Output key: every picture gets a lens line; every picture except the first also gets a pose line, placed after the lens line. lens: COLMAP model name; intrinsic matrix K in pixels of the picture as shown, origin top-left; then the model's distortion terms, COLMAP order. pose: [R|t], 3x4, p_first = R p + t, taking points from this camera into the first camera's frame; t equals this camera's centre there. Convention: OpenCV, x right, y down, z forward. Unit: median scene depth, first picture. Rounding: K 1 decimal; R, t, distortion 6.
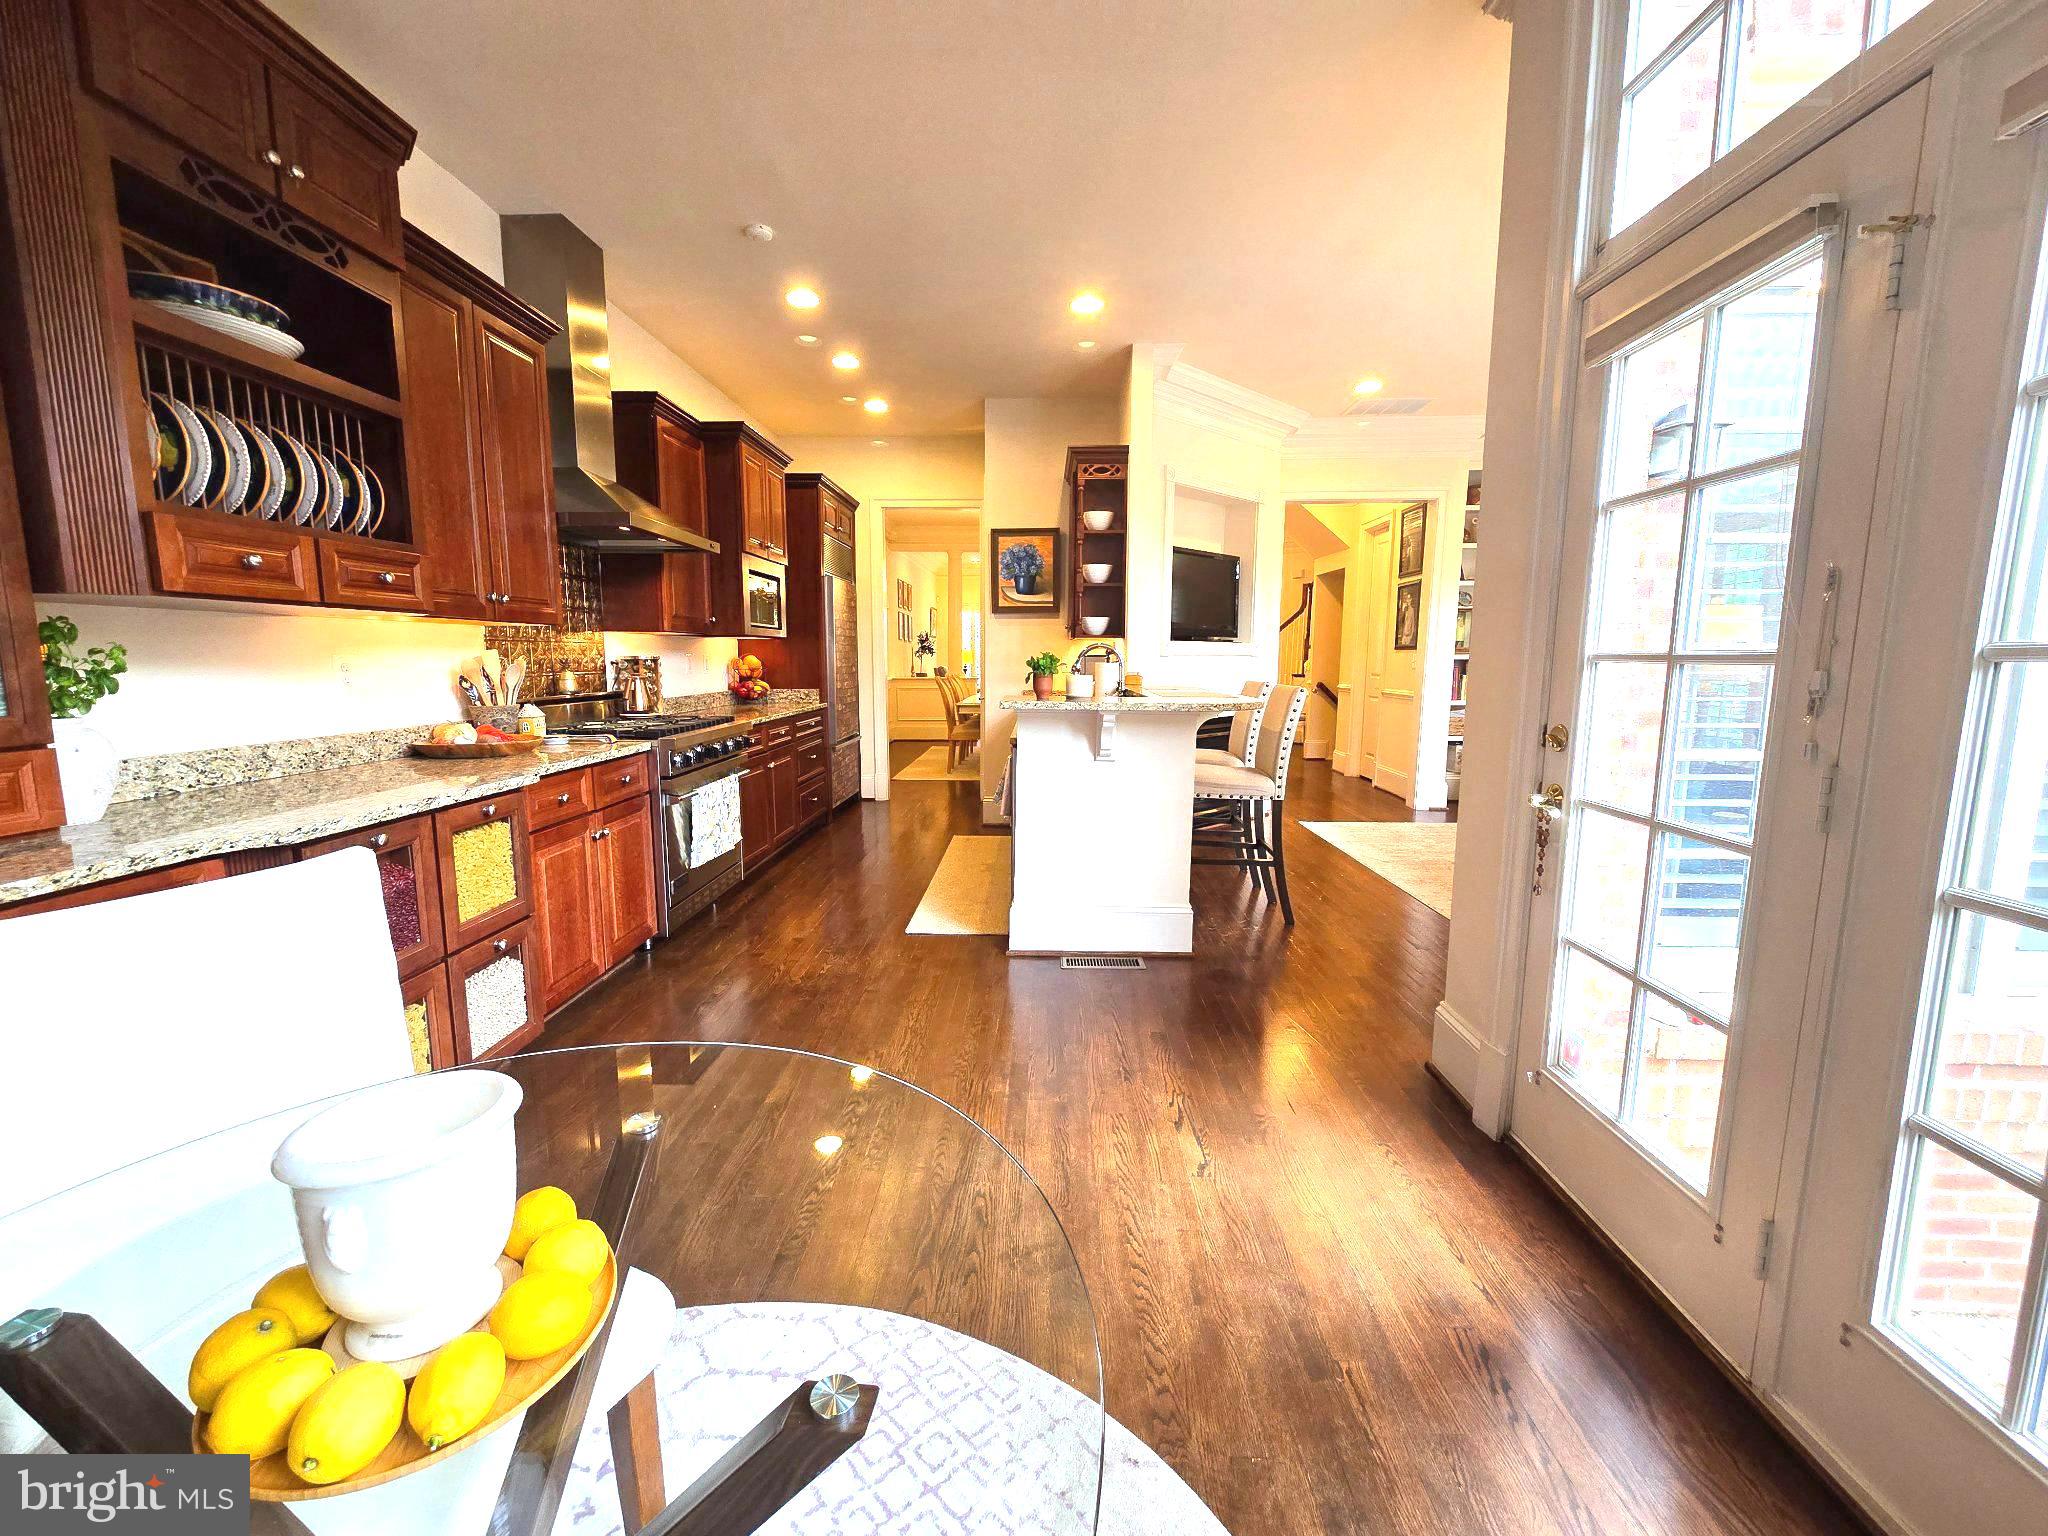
lens RADIAL K [[840.1, 0, 1024.0], [0, 840.1, 768.0], [0, 0, 1]] dist [-0.010144, 0.000268]
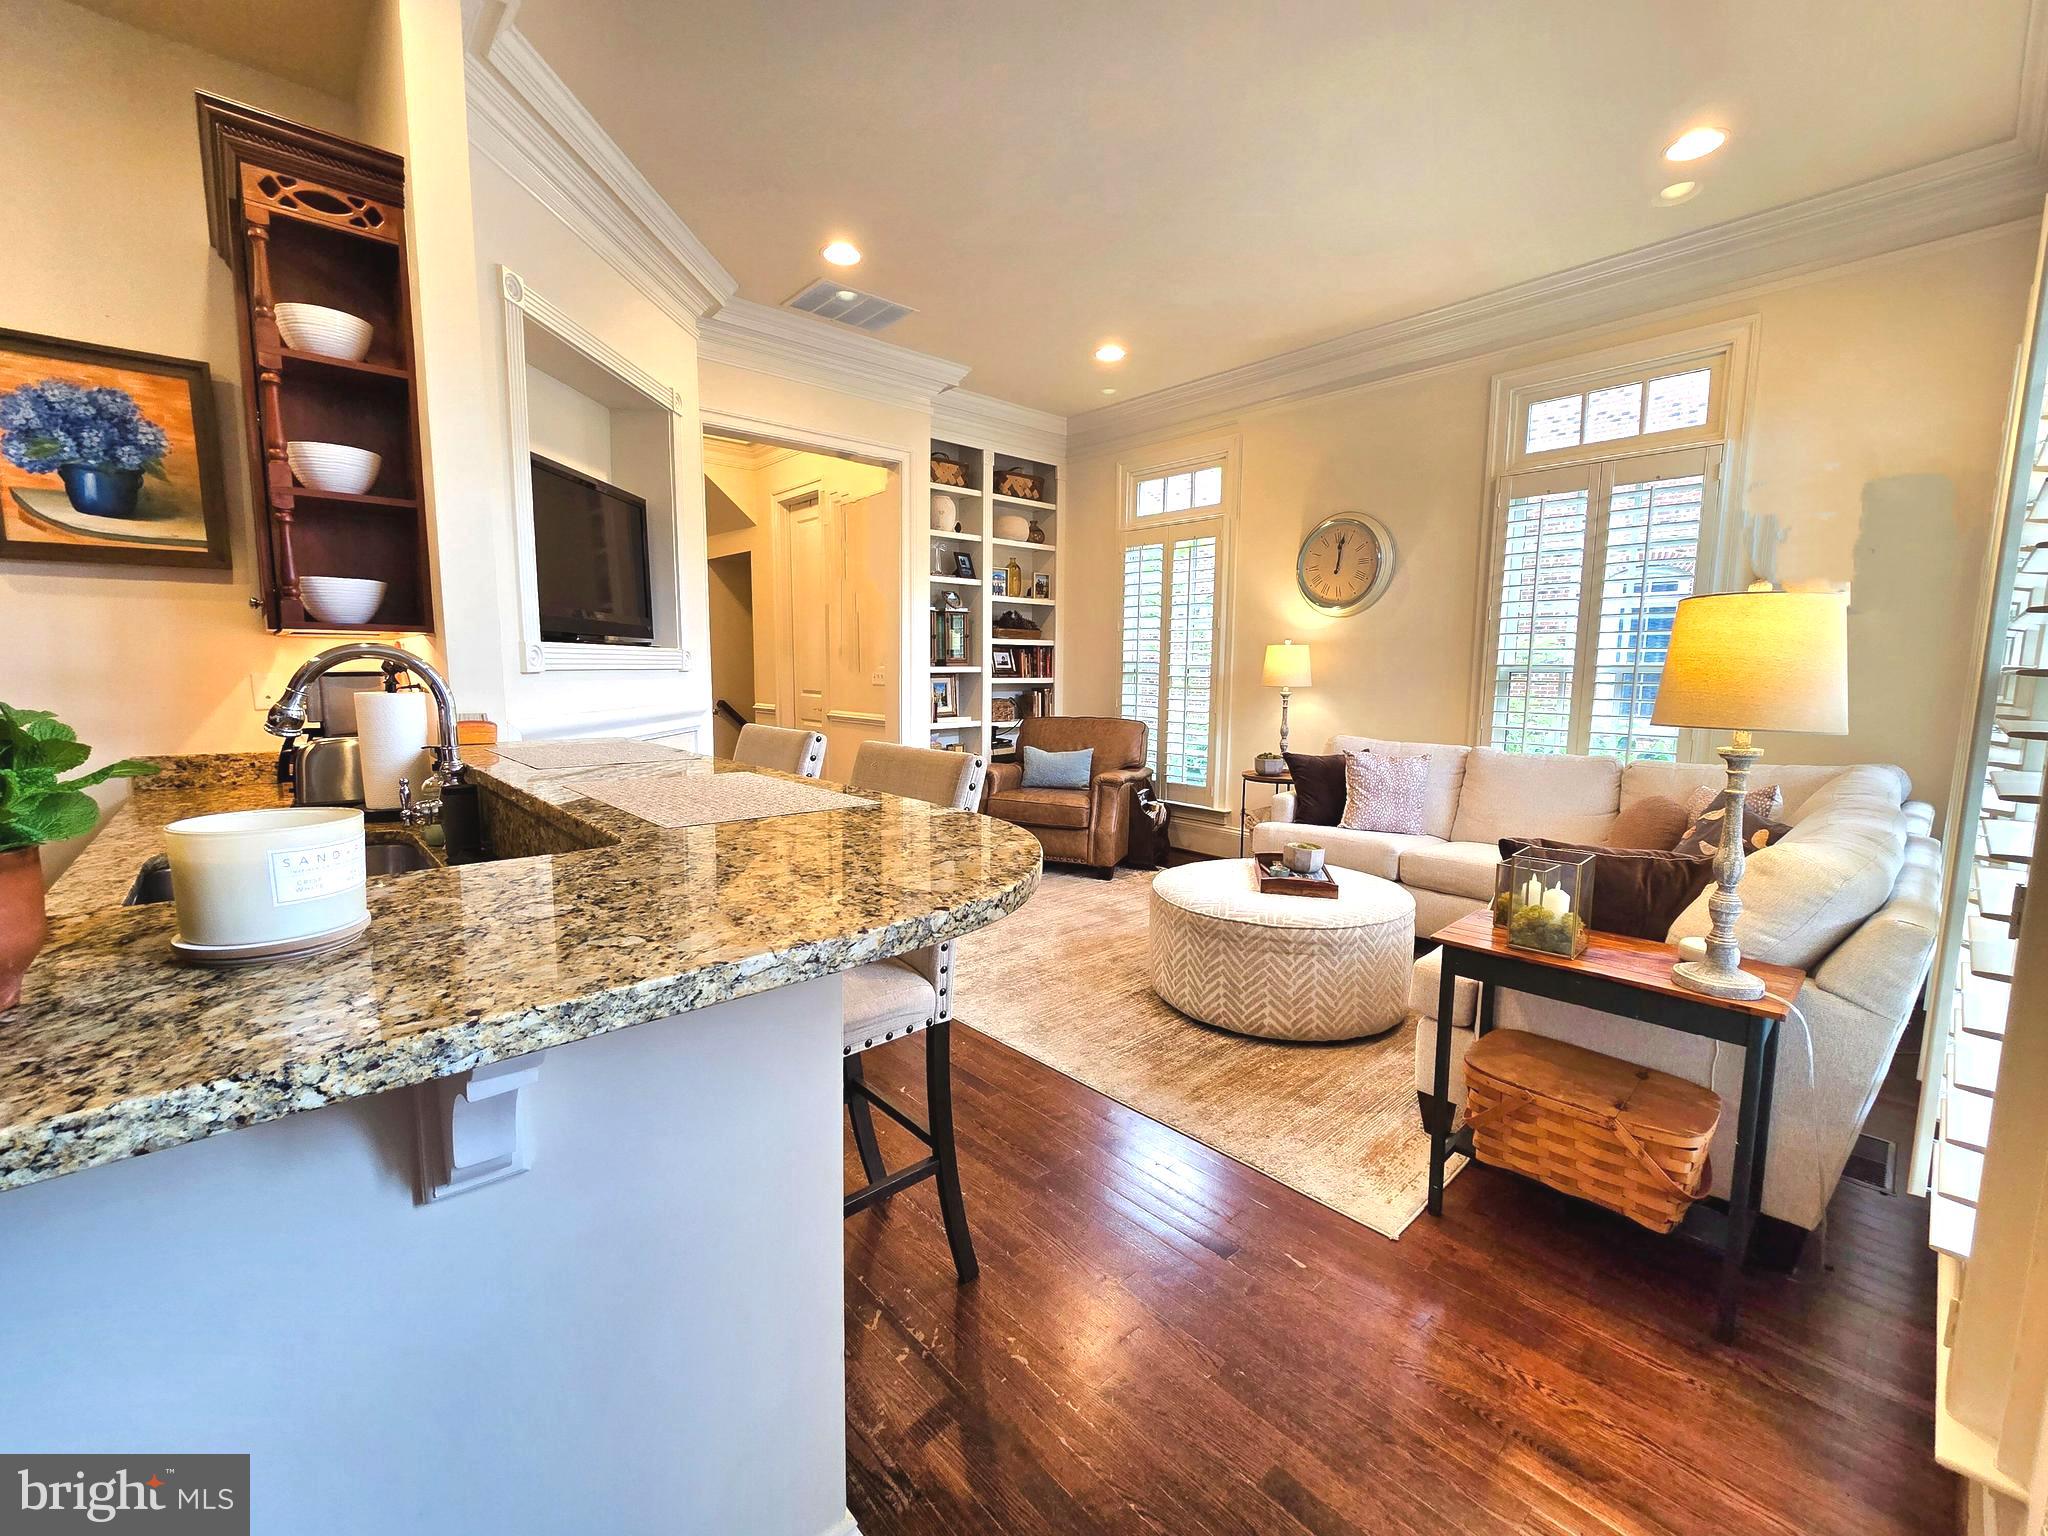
lens RADIAL K [[840.1, 0, 1024.0], [0, 840.1, 768.0], [0, 0, 1]] dist [-0.010144, 0.000268]
pose [[0.720856, -0.082678, 0.688136, 0.036151], [0.089320, 0.995662, 0.026060, -0.065883], [-0.687306, 0.042679, 0.725113, 0.459090]]
